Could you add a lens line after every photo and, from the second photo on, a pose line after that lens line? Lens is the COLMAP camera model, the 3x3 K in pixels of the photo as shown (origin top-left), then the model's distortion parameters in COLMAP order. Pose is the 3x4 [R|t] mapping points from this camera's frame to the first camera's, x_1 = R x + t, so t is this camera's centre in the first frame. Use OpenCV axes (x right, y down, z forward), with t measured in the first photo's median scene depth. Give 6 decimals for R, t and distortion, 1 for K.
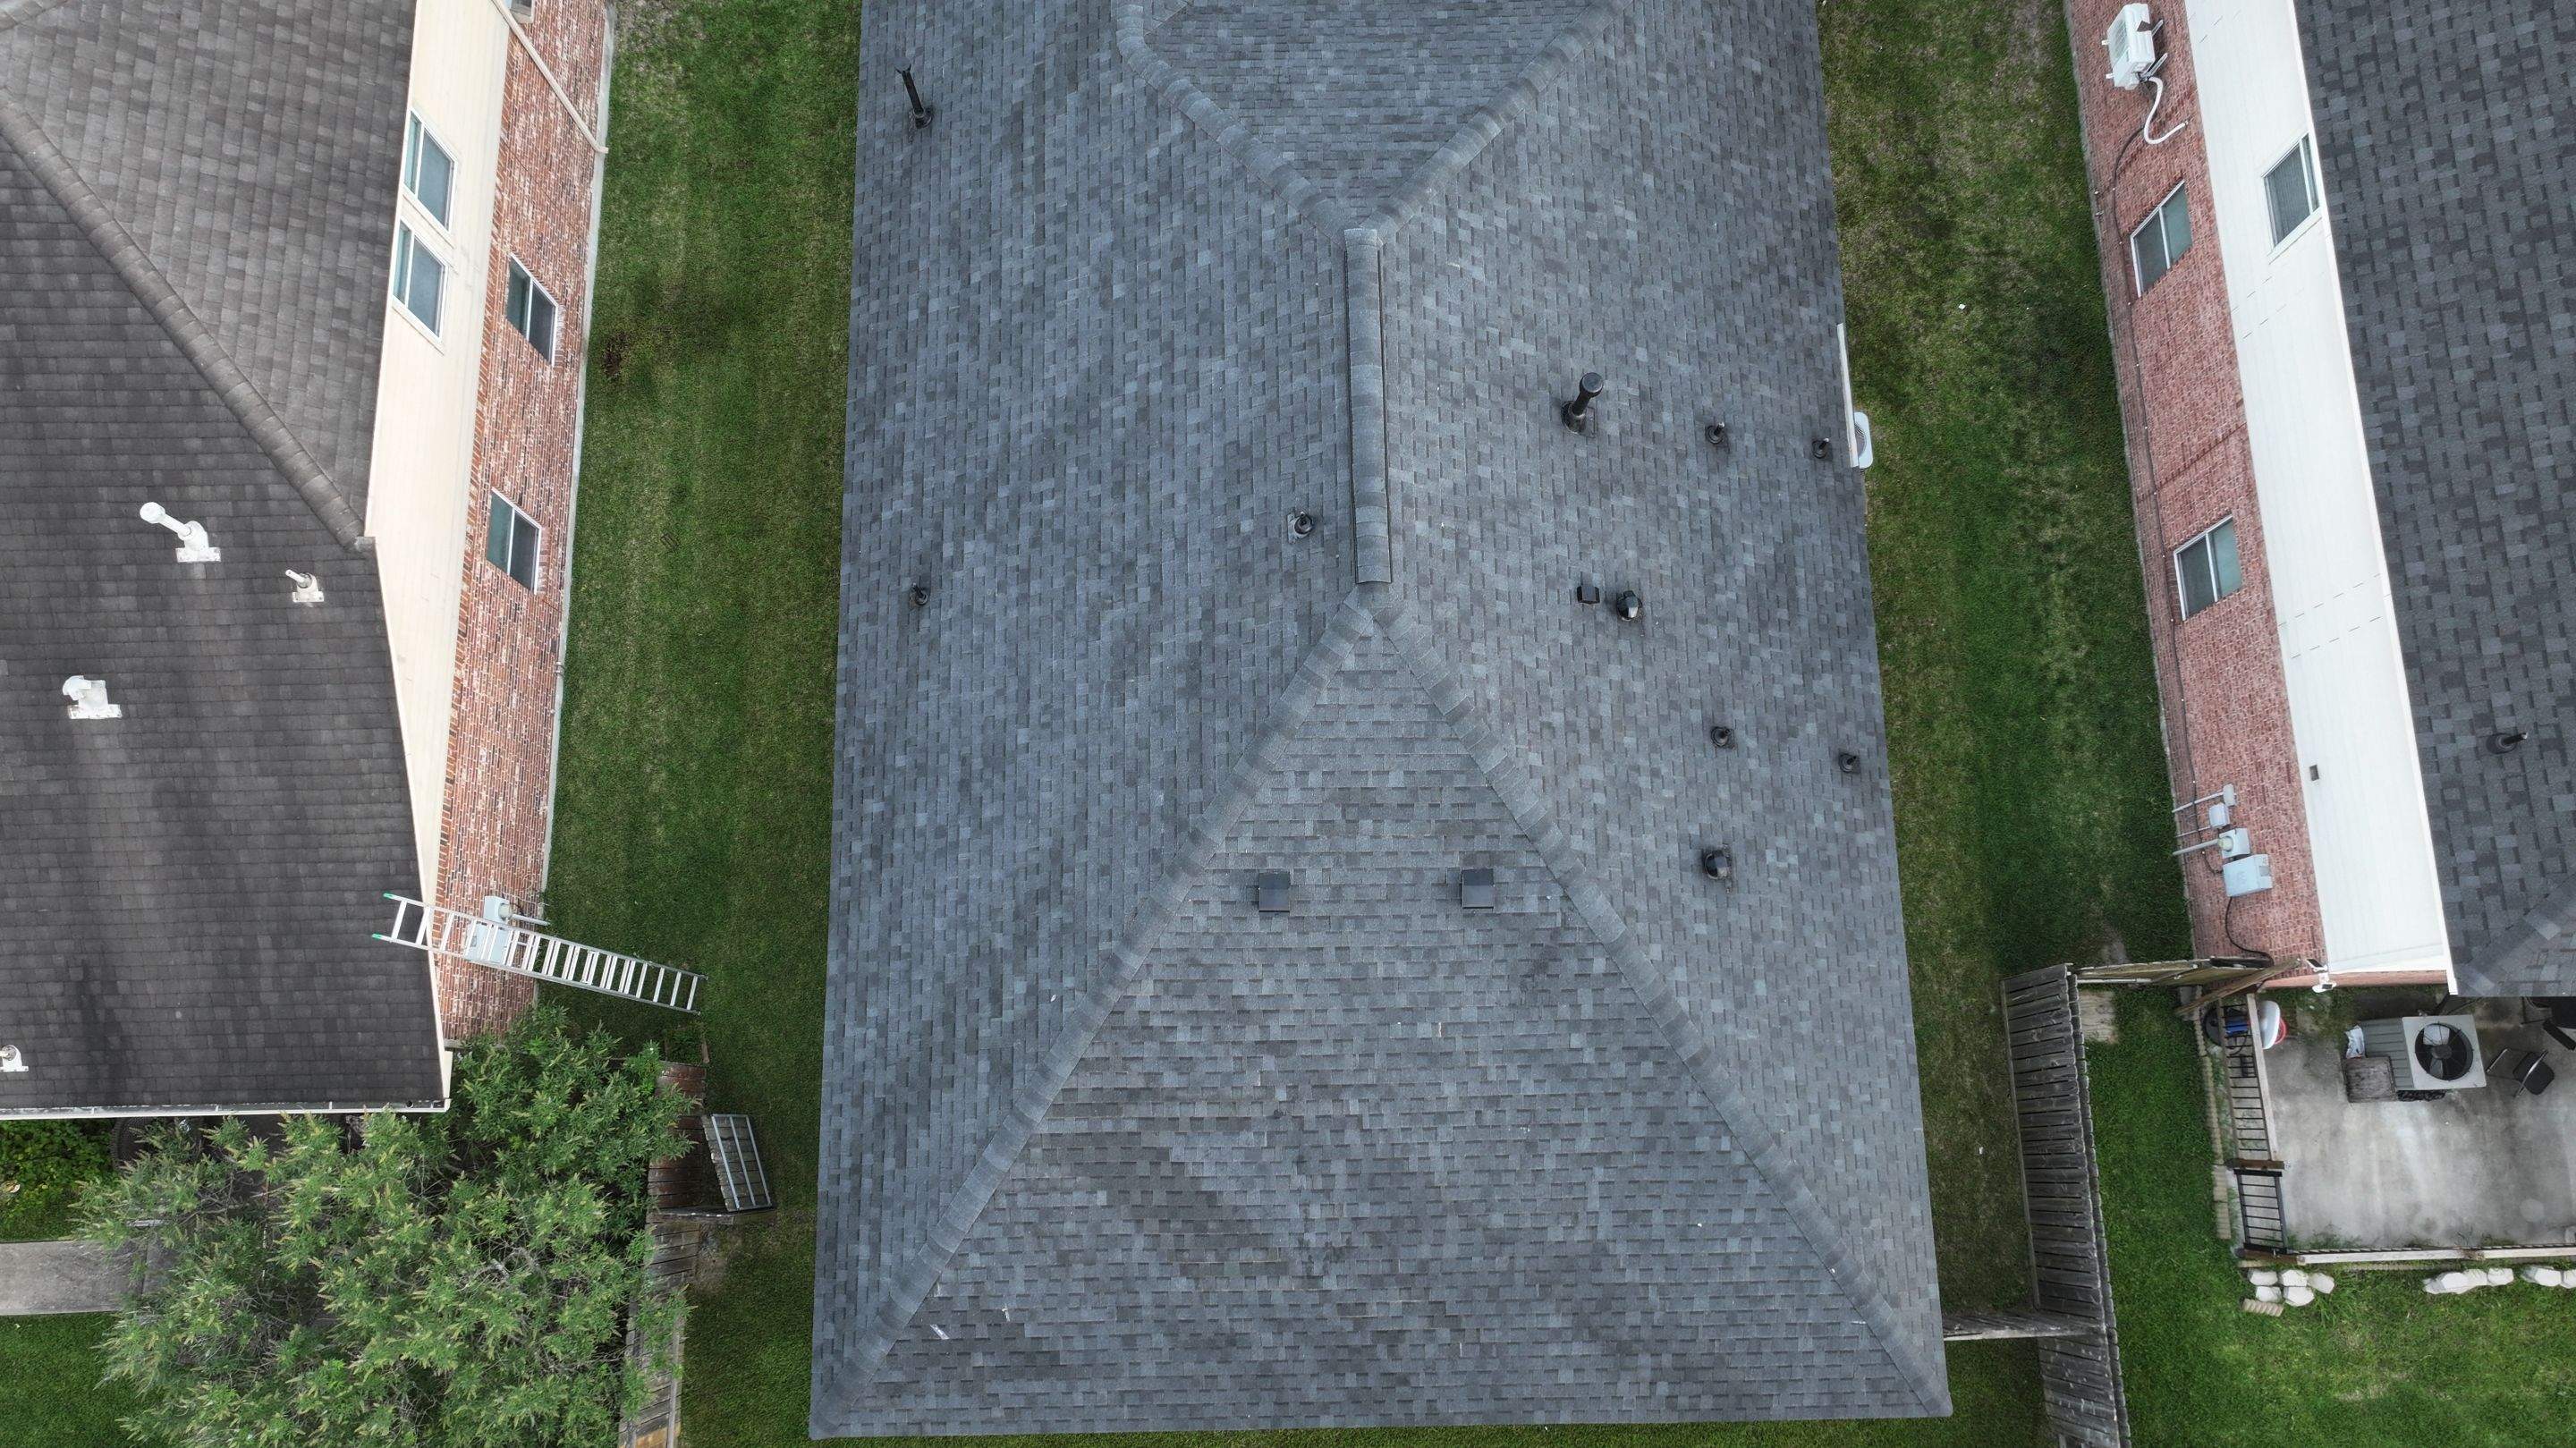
lens RADIAL K [[1804.7, 0, 1294.1], [0, 1804.7, 714.2], [0, 0, 1]] dist [-0.001779, 0.017088]
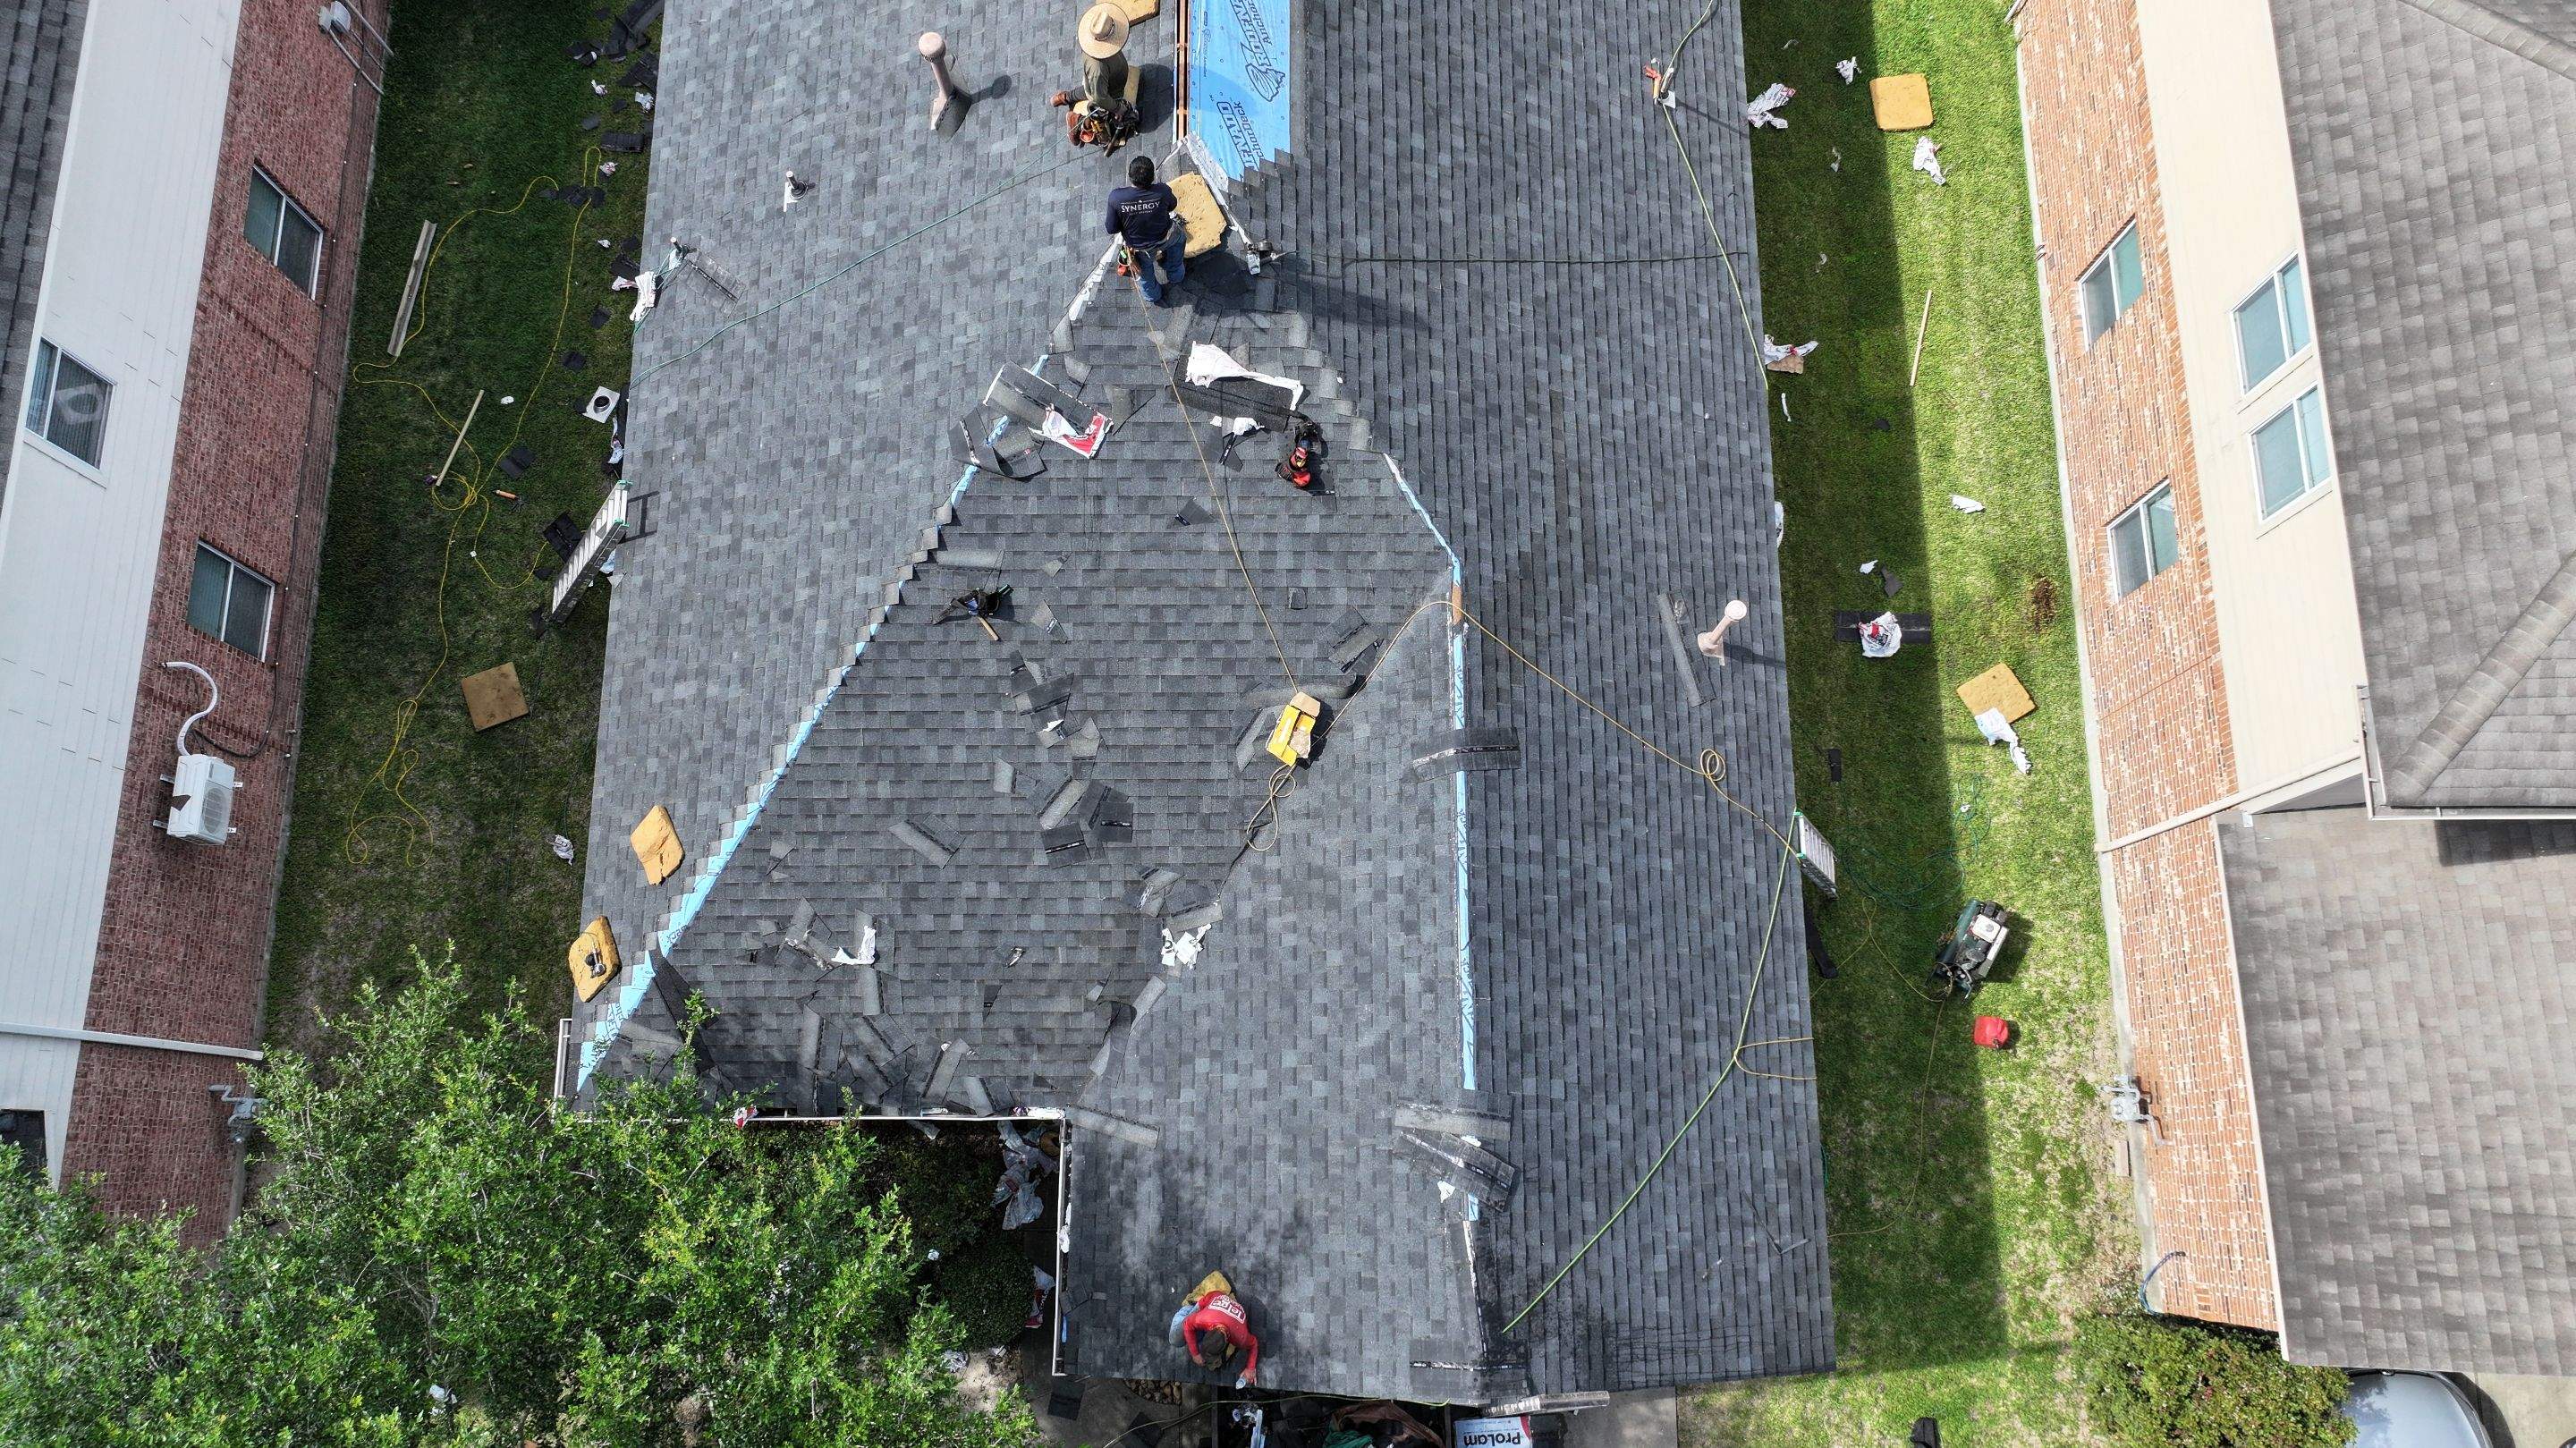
lens RADIAL K [[1804.7, 0, 1284.0], [0, 1804.7, 719.0], [0, 0, 1]] dist [-0.001779, 0.017088]
pose [[-0.999805, -0.019736, 0.001043, -0.016615], [0.018087, -0.892425, 0.450833, -0.815033], [-0.007967, 0.450764, 0.892608, 0.317609]]
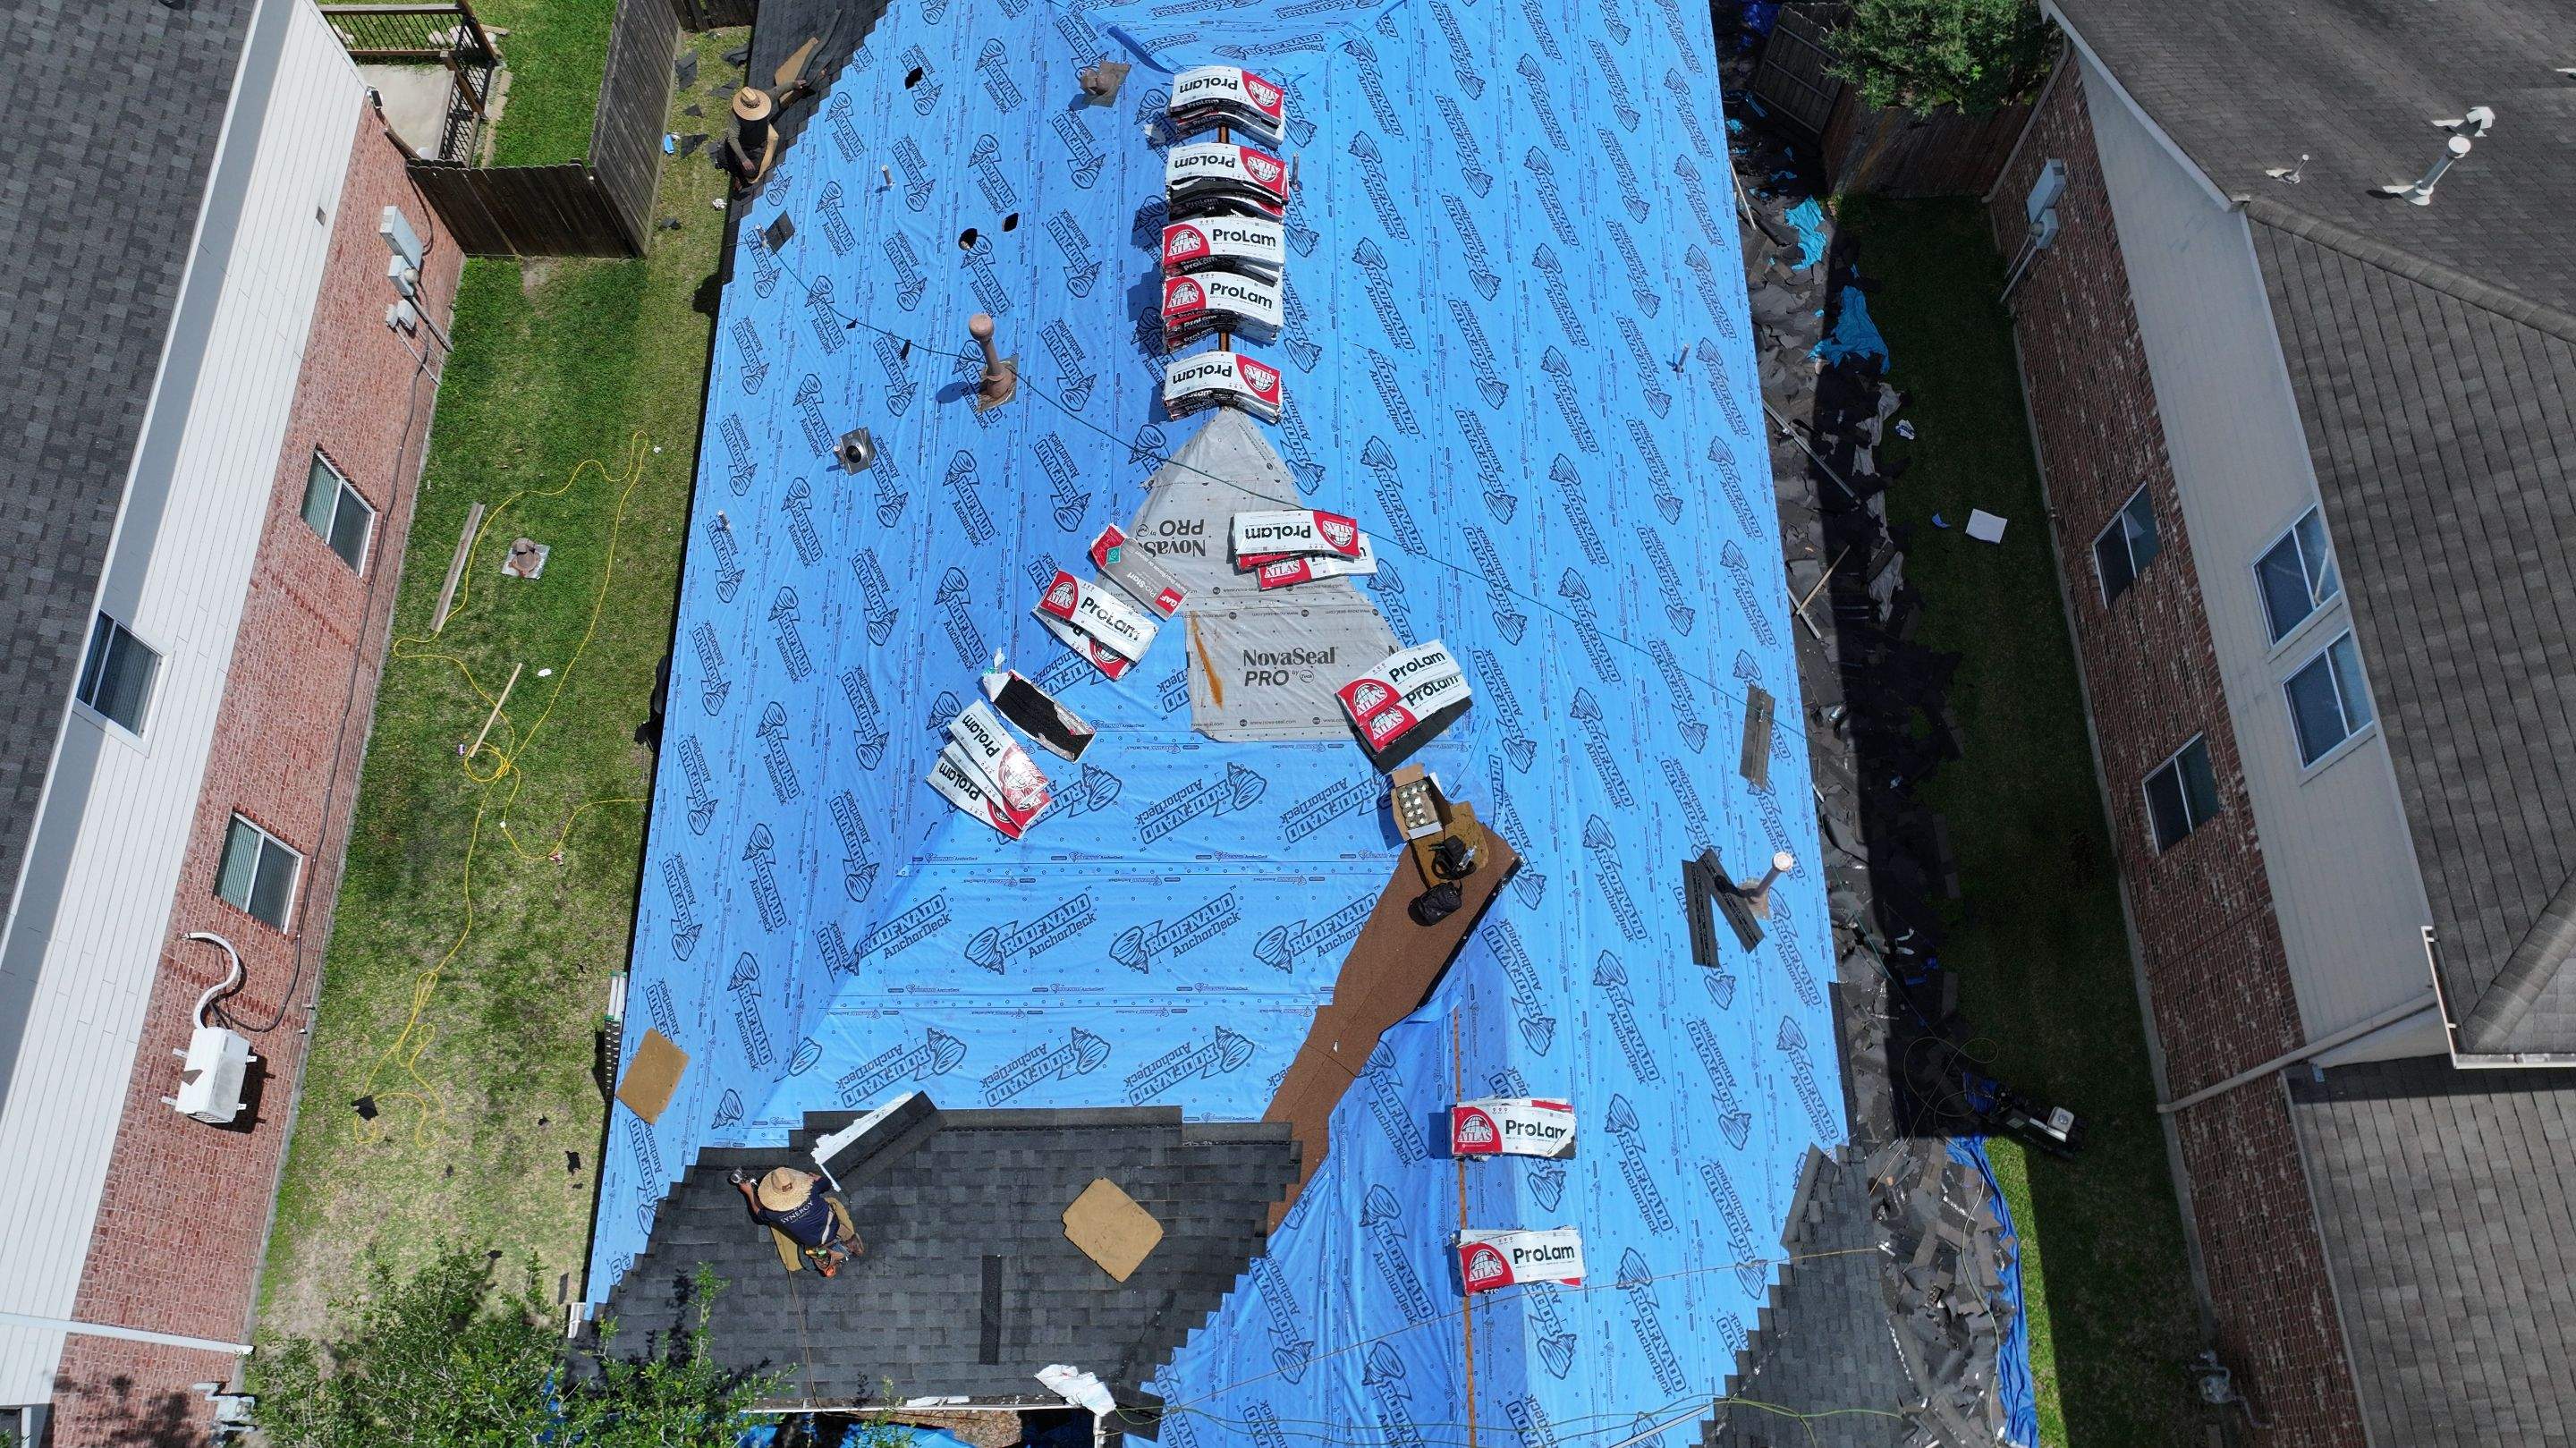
lens RADIAL K [[1804.7, 0, 1286.9], [0, 1804.7, 718.5], [0, 0, 1]] dist [-0.001779, 0.017088]
pose [[-0.999944, -0.009633, 0.004323, 0.000233], [0.010340, -0.810437, 0.585735, -0.823567], [-0.002138, 0.585747, 0.810491, 0.330843]]
